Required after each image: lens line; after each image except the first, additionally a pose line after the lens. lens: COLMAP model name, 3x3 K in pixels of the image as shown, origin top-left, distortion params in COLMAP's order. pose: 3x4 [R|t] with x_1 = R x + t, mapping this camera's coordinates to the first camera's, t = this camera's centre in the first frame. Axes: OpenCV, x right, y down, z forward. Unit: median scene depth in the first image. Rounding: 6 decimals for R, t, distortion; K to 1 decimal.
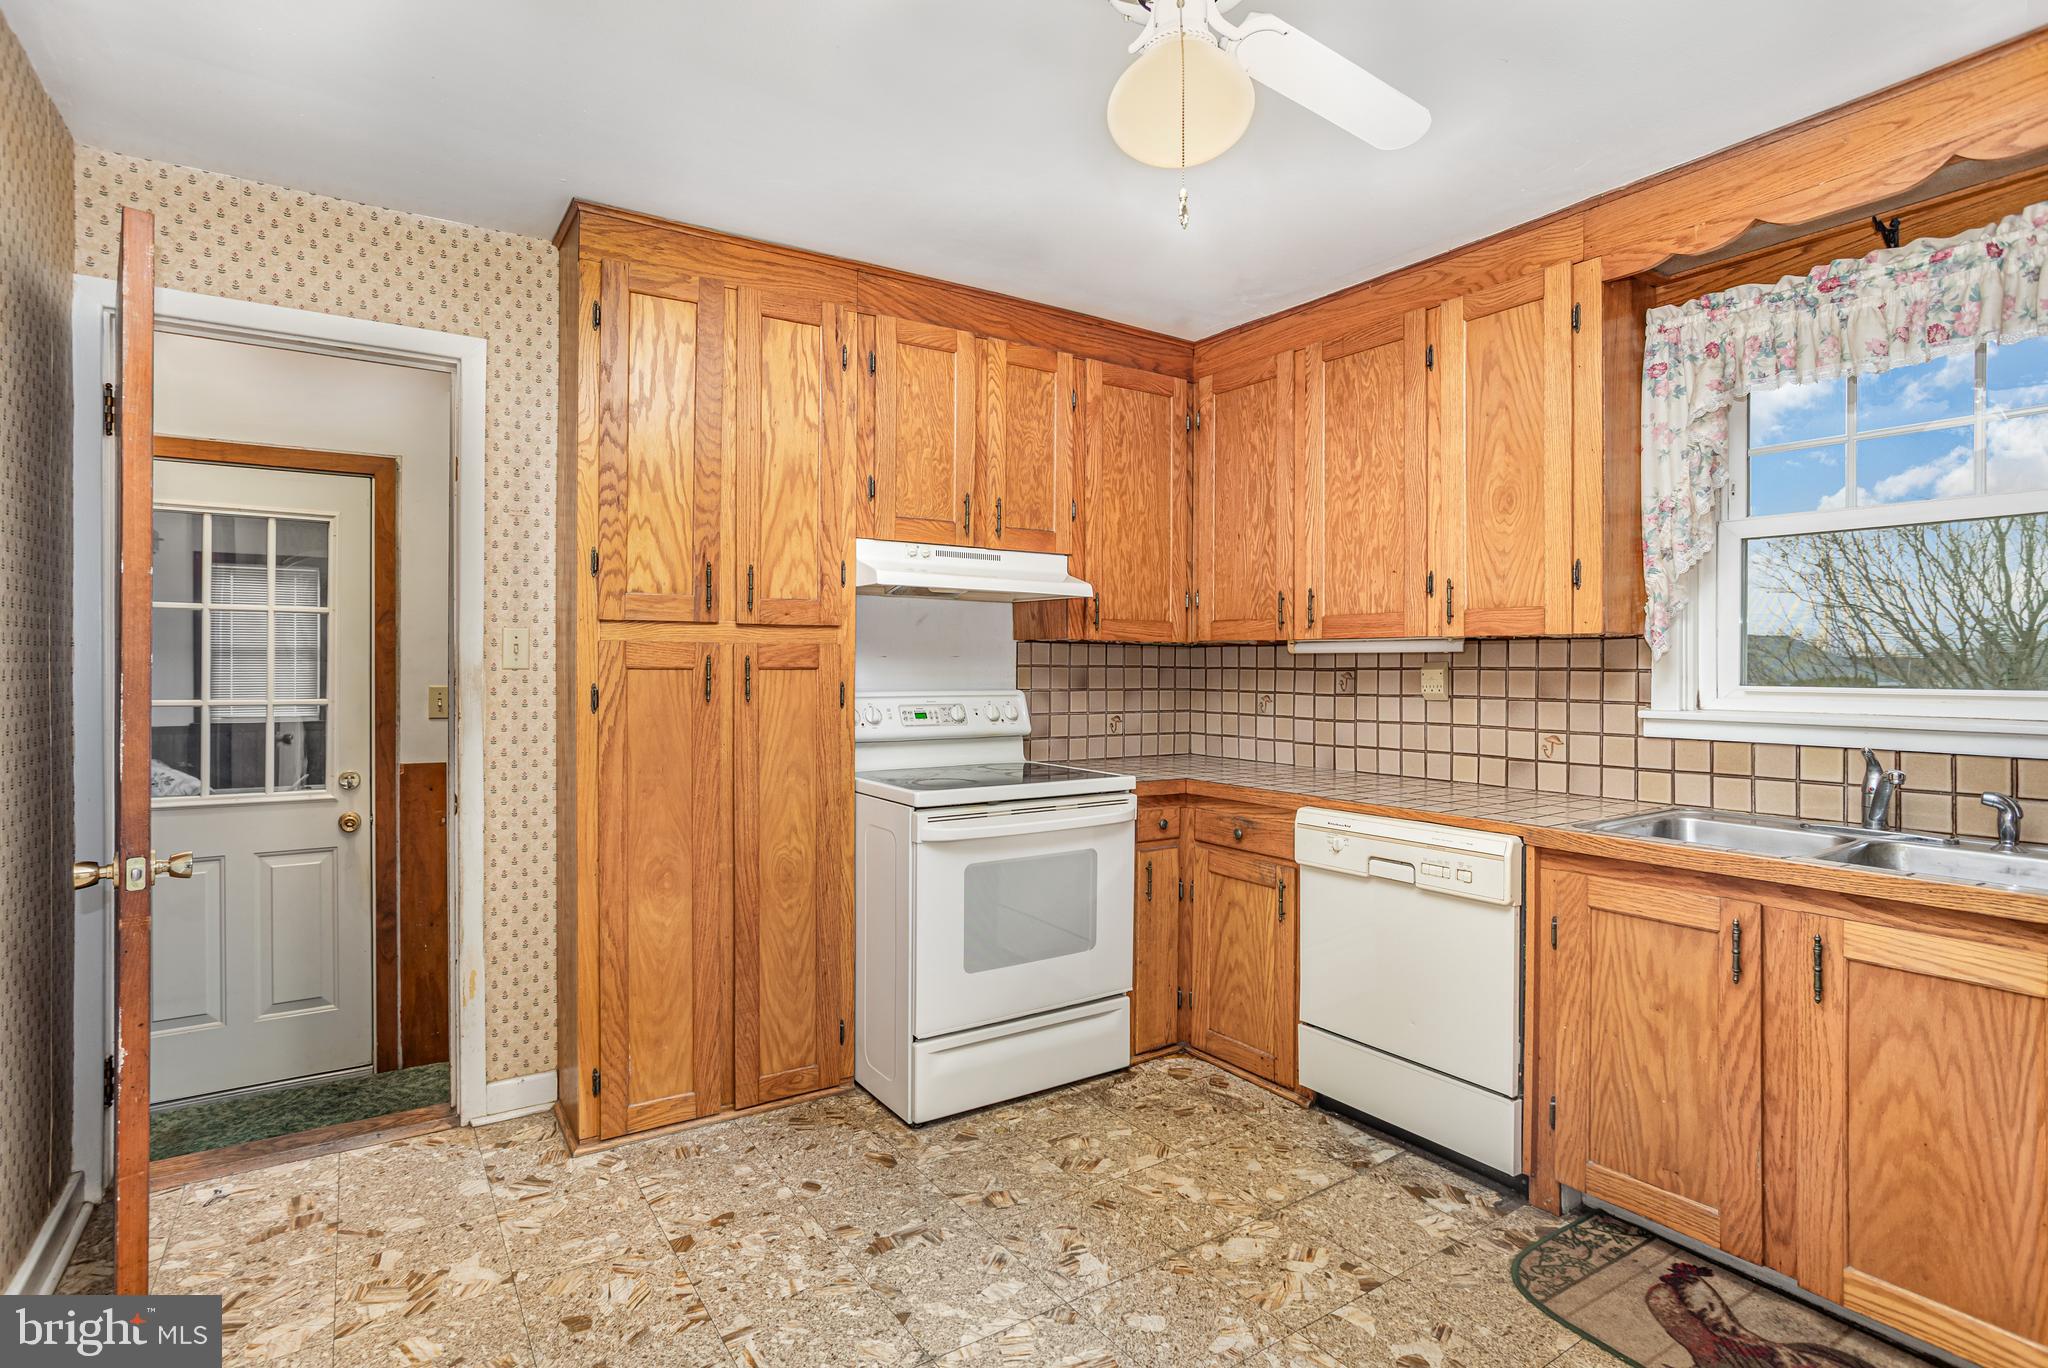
lens RADIAL K [[1001.4, 0, 1014.4], [0, 1001.4, 671.0], [0, 0, 1]] dist [-0.006482, 0.001532]
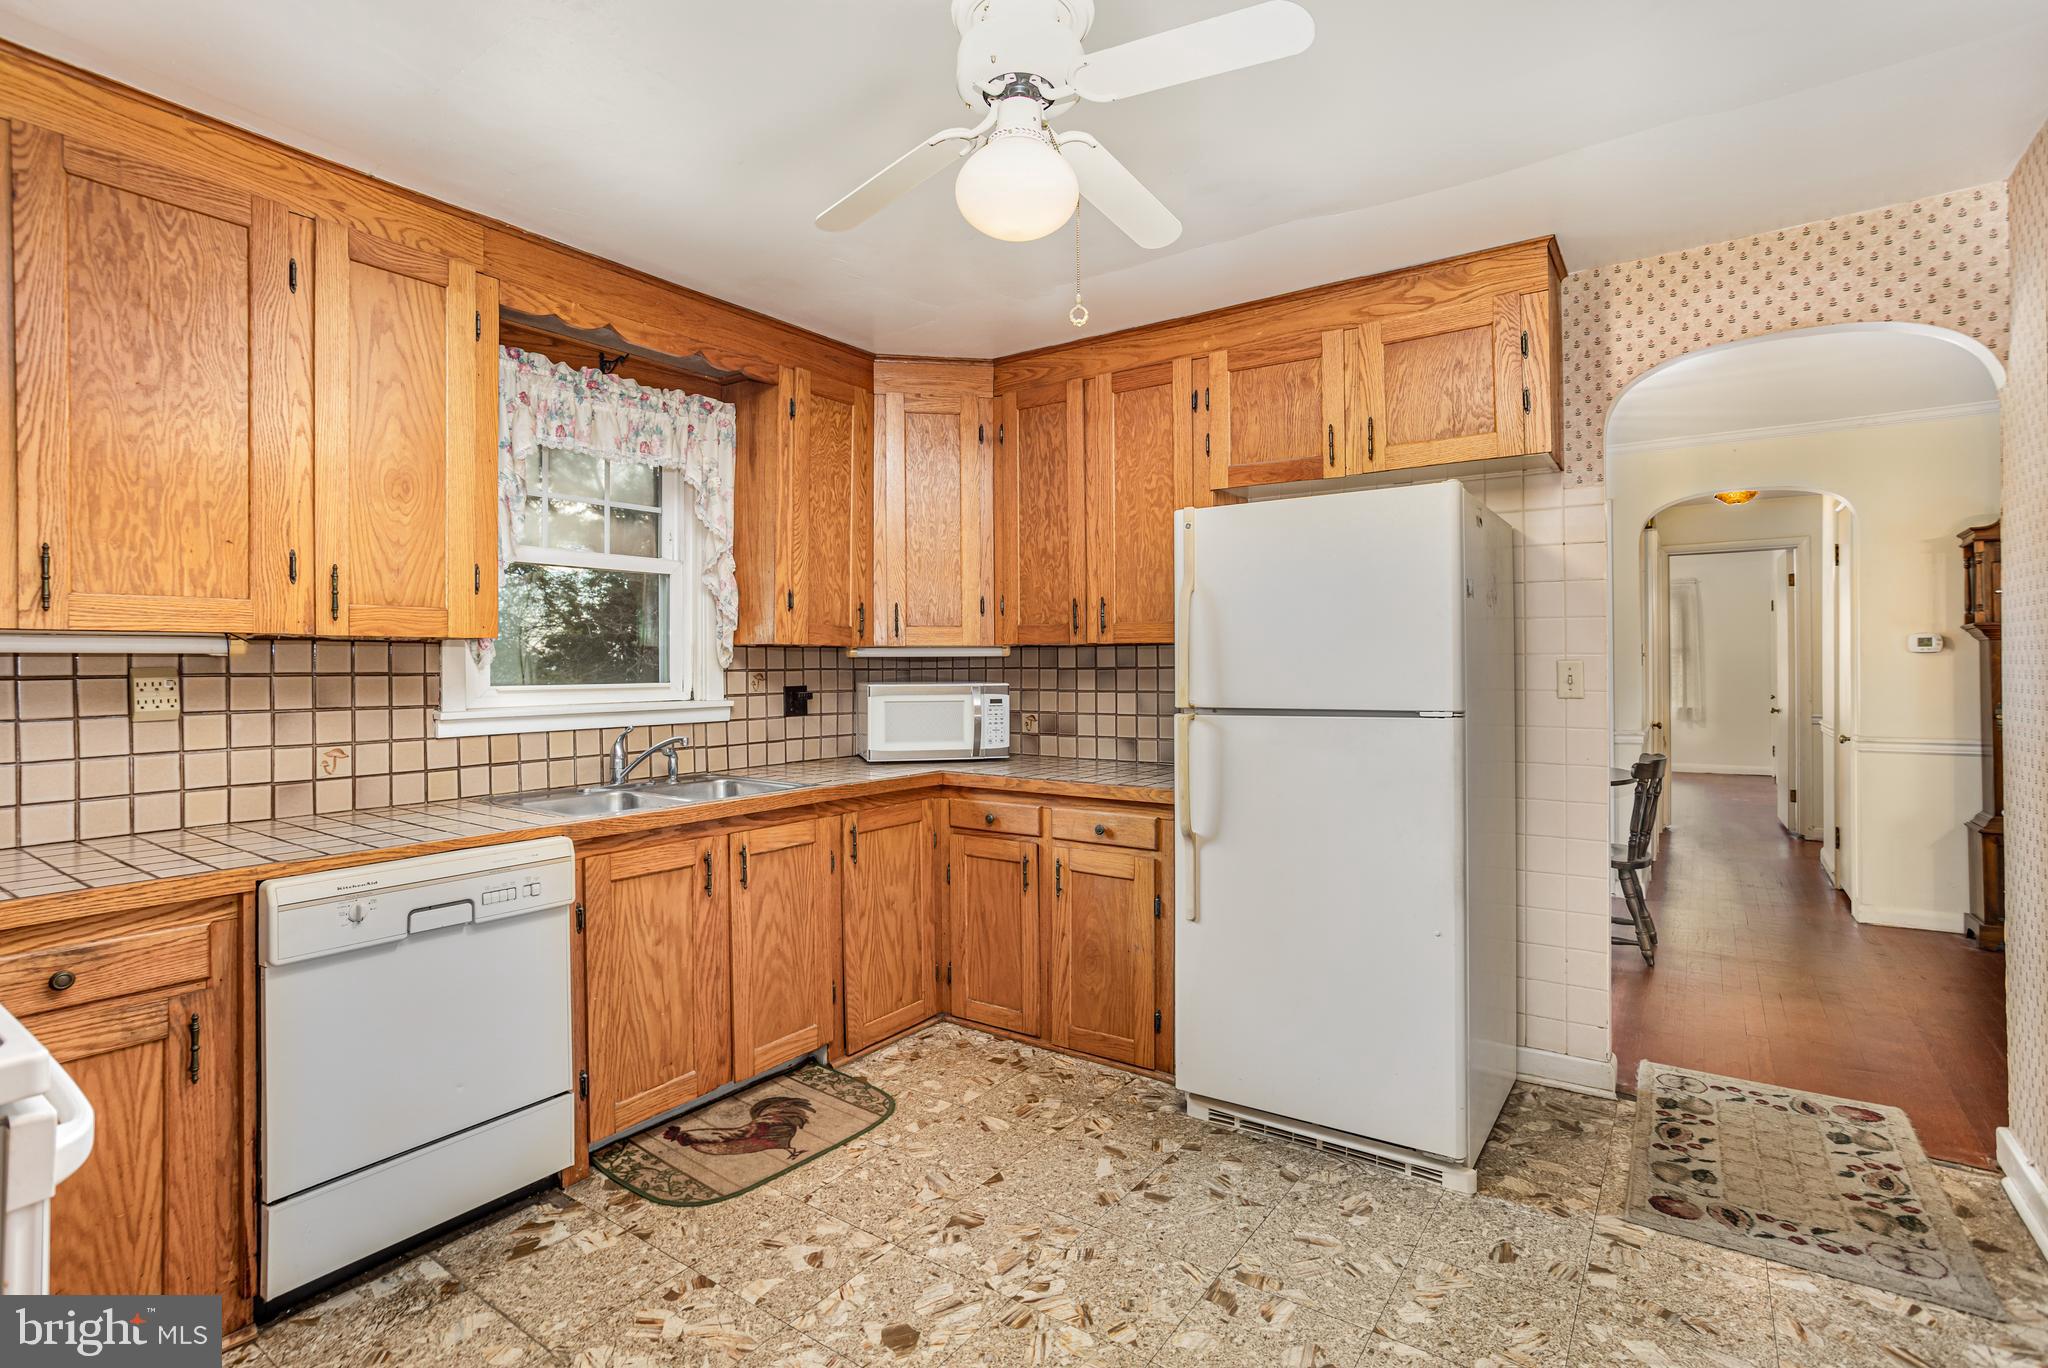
lens RADIAL K [[994.6, 0, 975.5], [0, 994.6, 660.0], [0, 0, 1]] dist [-0.007975, 0.000641]
pose [[-0.332207, -0.000555, 0.943206, -0.552622], [0.006194, 0.999977, 0.002770, -0.015358], [-0.943186, 0.006763, -0.332196, 0.861521]]
